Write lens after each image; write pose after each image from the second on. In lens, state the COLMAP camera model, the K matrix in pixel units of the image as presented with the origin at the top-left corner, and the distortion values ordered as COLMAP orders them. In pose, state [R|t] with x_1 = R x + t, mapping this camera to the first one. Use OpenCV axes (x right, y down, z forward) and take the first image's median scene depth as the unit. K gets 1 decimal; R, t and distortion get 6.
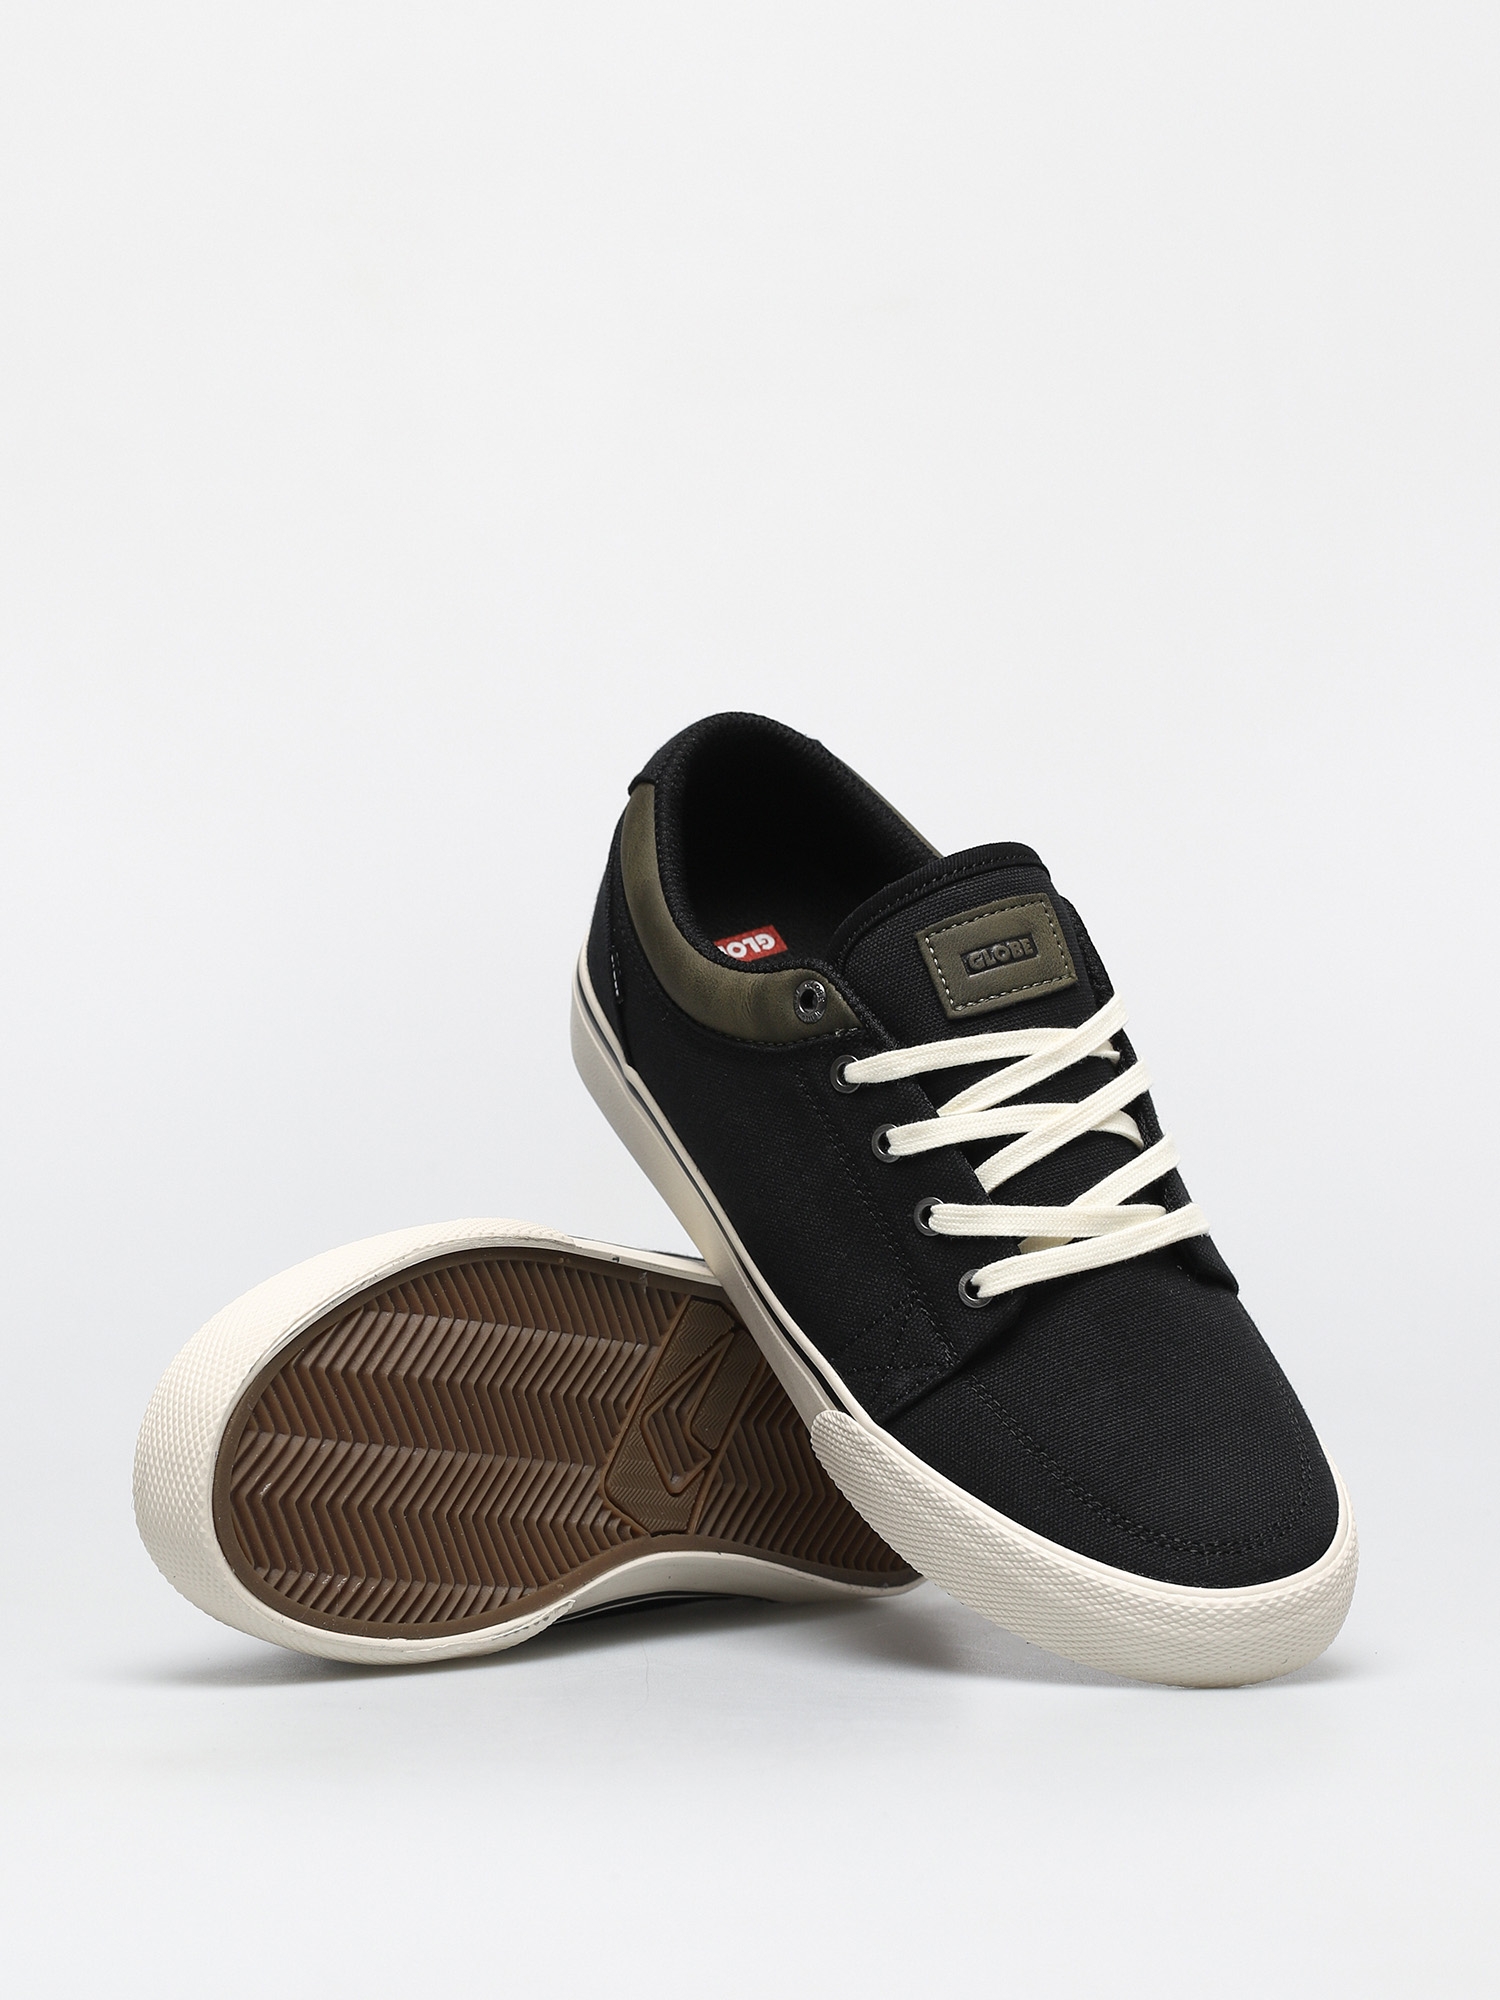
lens RADIAL K [[5554.4, 0, 748.1], [0, 5554.4, 1000.5], [0, 0, 1]] dist [0.069667, 0.000000]
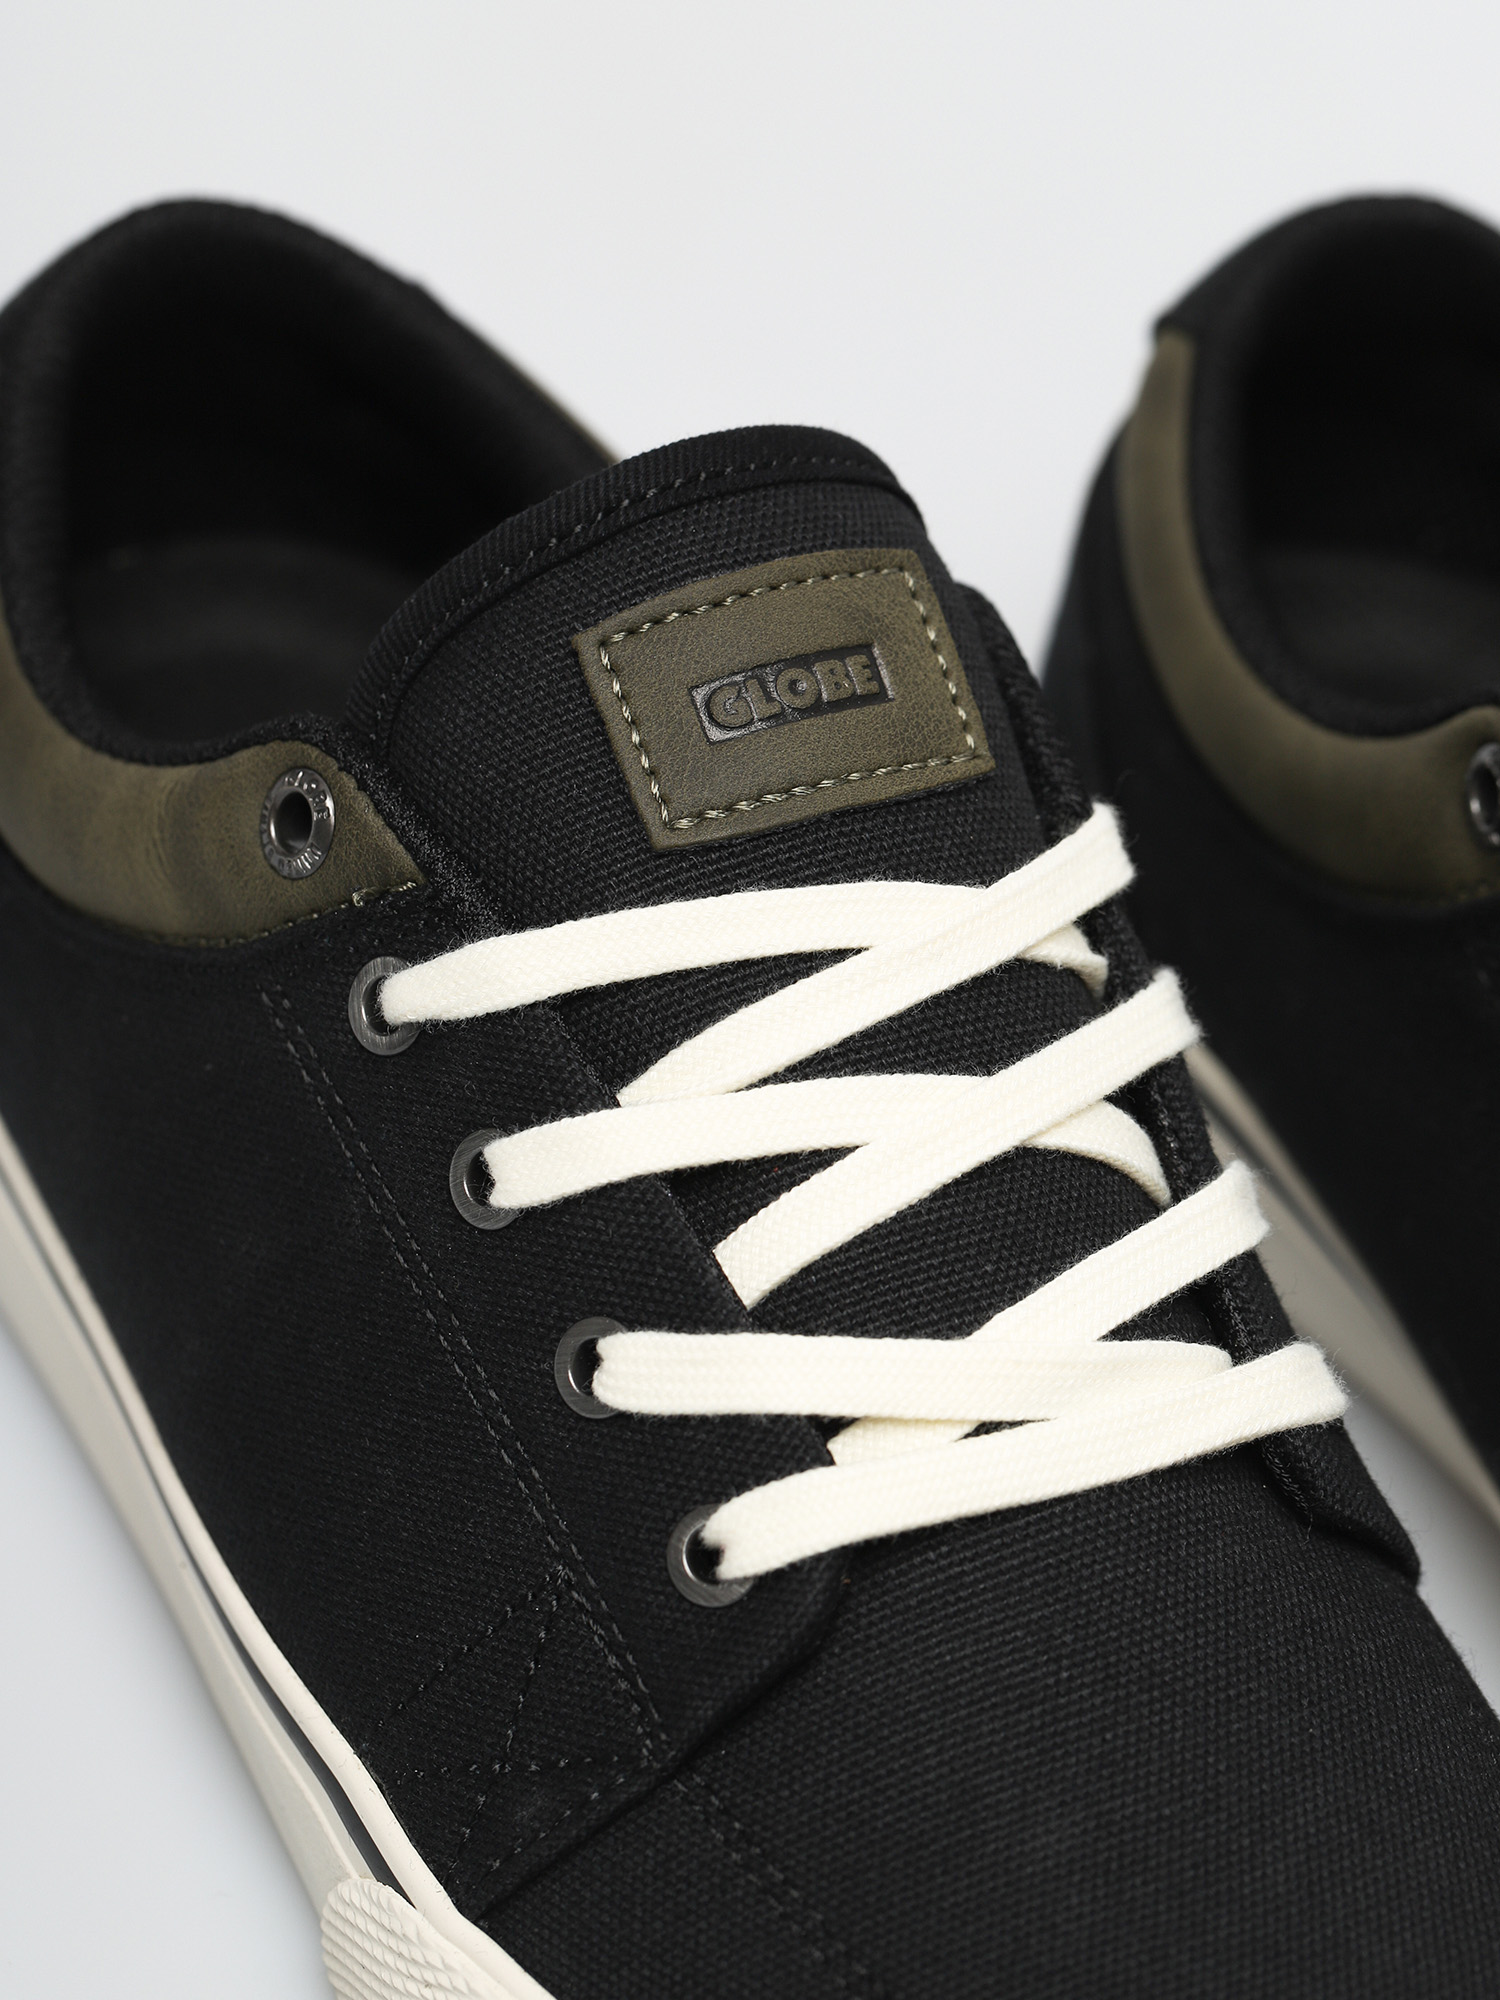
lens RADIAL K [[5554.4, 0, 752.0], [0, 5554.4, 998.1], [0, 0, 1]] dist [0.069667, 0.000000]
pose [[0.999577, -0.006263, -0.028401, 0.053743], [0.004724, 0.998532, -0.053962, 0.033964], [0.028697, 0.053805, 0.998139, 0.615523]]
